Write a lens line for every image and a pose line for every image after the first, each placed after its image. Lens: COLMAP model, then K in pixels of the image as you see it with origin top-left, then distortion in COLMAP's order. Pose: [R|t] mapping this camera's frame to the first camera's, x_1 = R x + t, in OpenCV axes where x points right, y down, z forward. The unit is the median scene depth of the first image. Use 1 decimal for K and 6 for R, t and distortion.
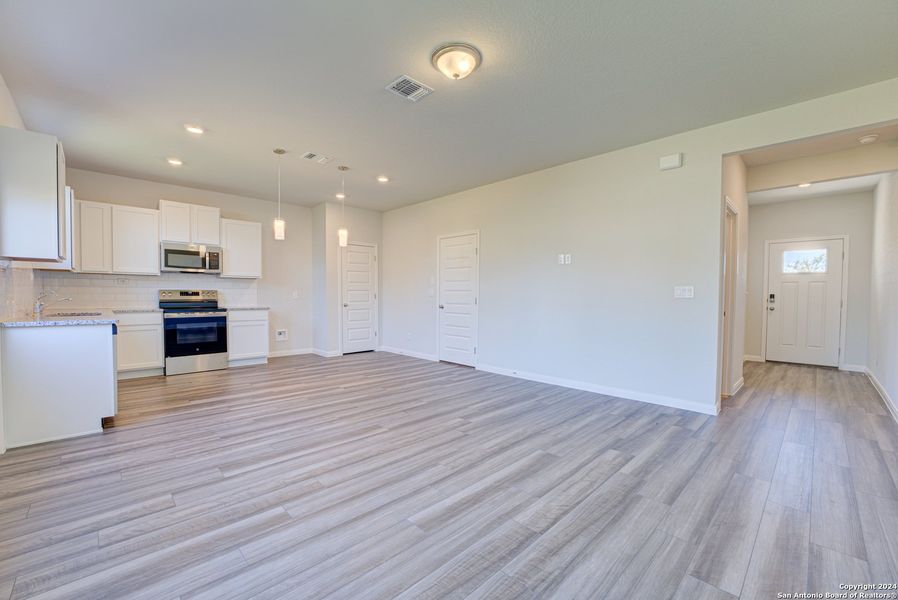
lens RADIAL K [[368.0, 0, 447.6], [0, 368.0, 306.5], [0, 0, 1]] dist [-0.025621, 0.000015]
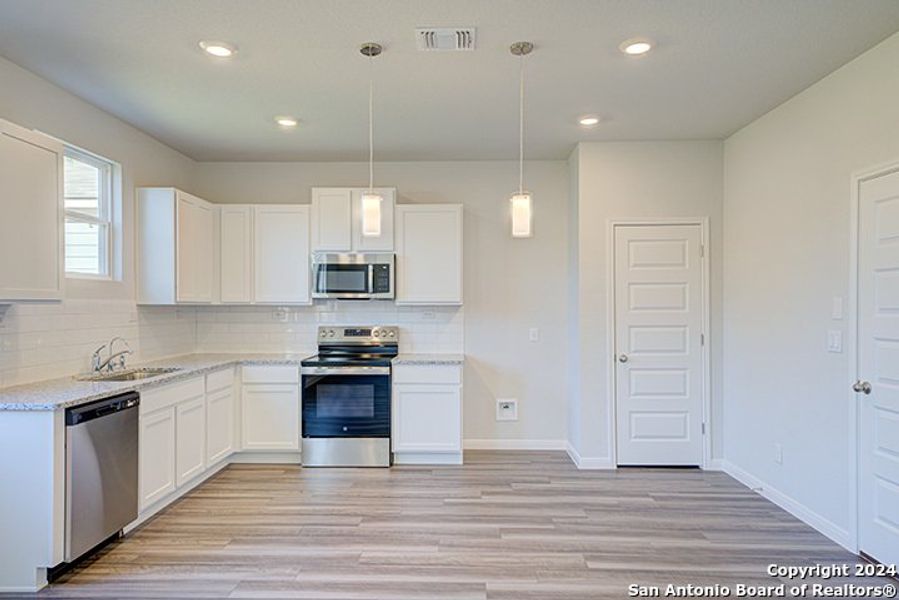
lens RADIAL K [[588.4, 0, 449.2], [0, 588.4, 308.5], [0, 0, 1]] dist [0.027253, 0.000623]
pose [[0.698866, -0.002897, -0.715247, 0.131969], [-0.018193, 0.999596, -0.021824, -0.065115], [0.715022, 0.028265, 0.698531, 0.468873]]
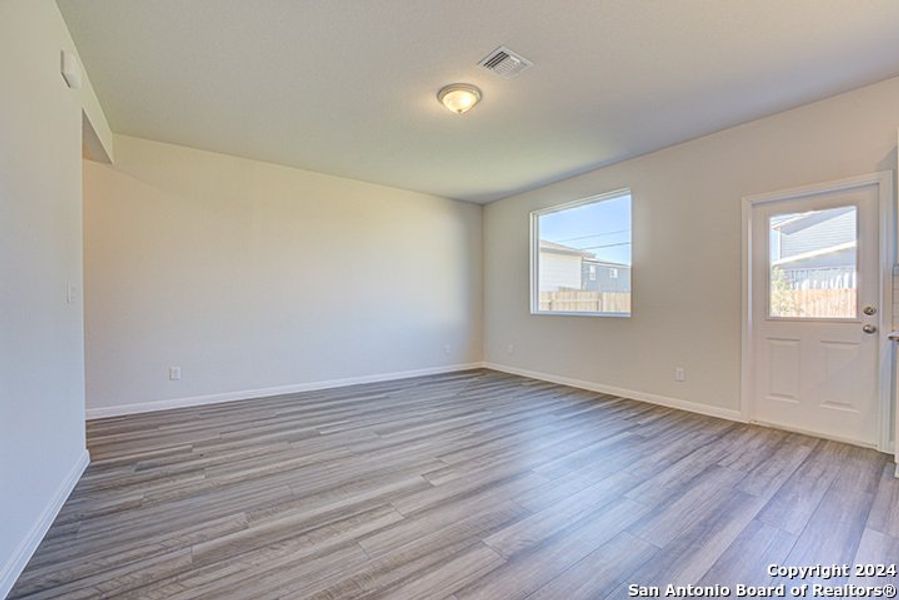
lens RADIAL K [[368.4, 0, 448.1], [0, 368.4, 306.5], [0, 0, 1]] dist [-0.025621, 0.000015]
pose [[-0.989025, -0.009139, 0.147463, -0.060336], [-0.002794, 0.999064, 0.043177, -0.033291], [-0.147720, 0.042292, -0.988125, 1.136324]]
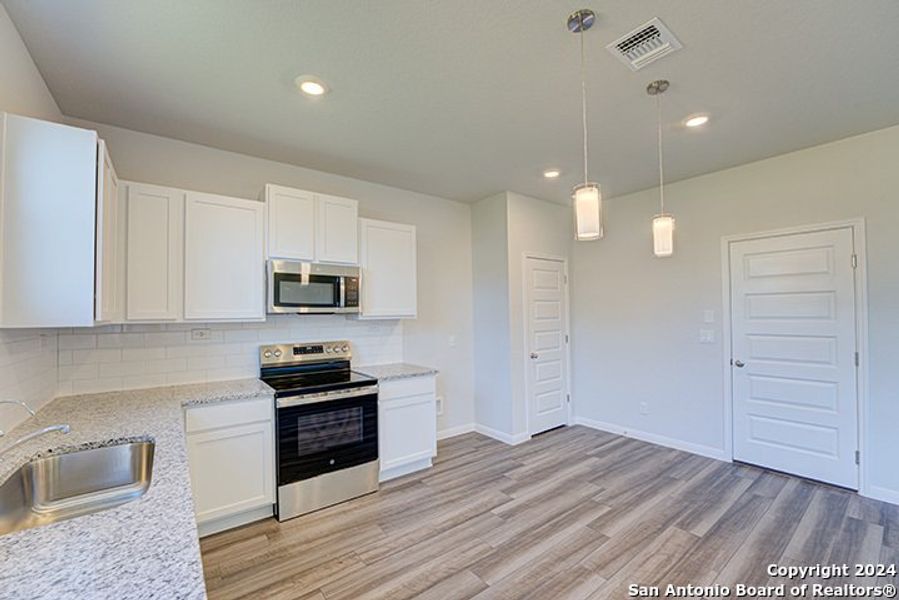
lens RADIAL K [[368.4, 0, 448.1], [0, 368.4, 306.5], [0, 0, 1]] dist [-0.025621, 0.000015]
pose [[0.992860, -0.020972, -0.117425, -0.484976], [0.014986, 0.998554, -0.051627, -0.080381], [0.118338, 0.049498, 0.991739, 0.517848]]
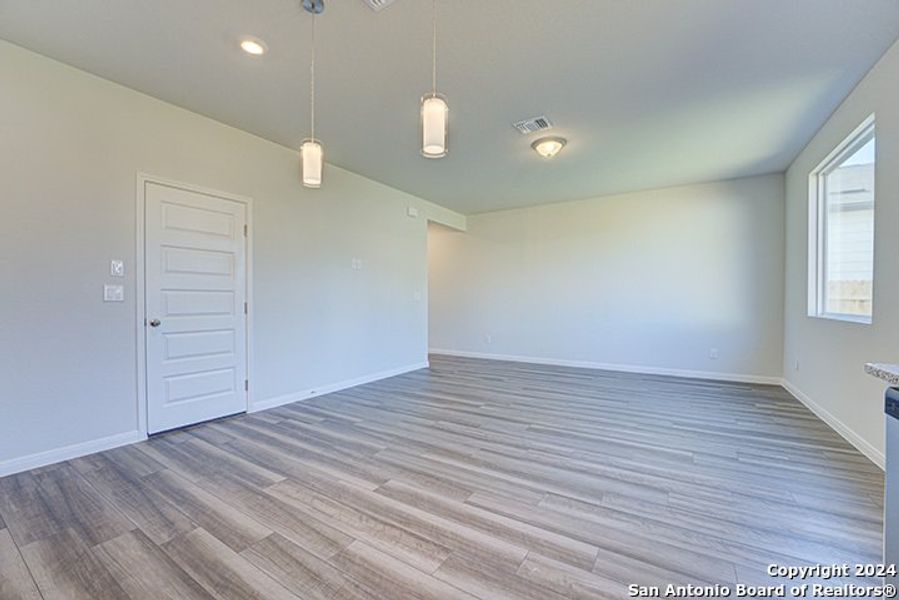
lens RADIAL K [[368.4, 0, 448.1], [0, 368.4, 306.5], [0, 0, 1]] dist [-0.025621, 0.000015]
pose [[-0.229999, -0.025595, 0.972854, -0.719736], [0.029601, 0.999008, 0.033281, -0.032509], [-0.972741, 0.036452, -0.229013, 0.930244]]
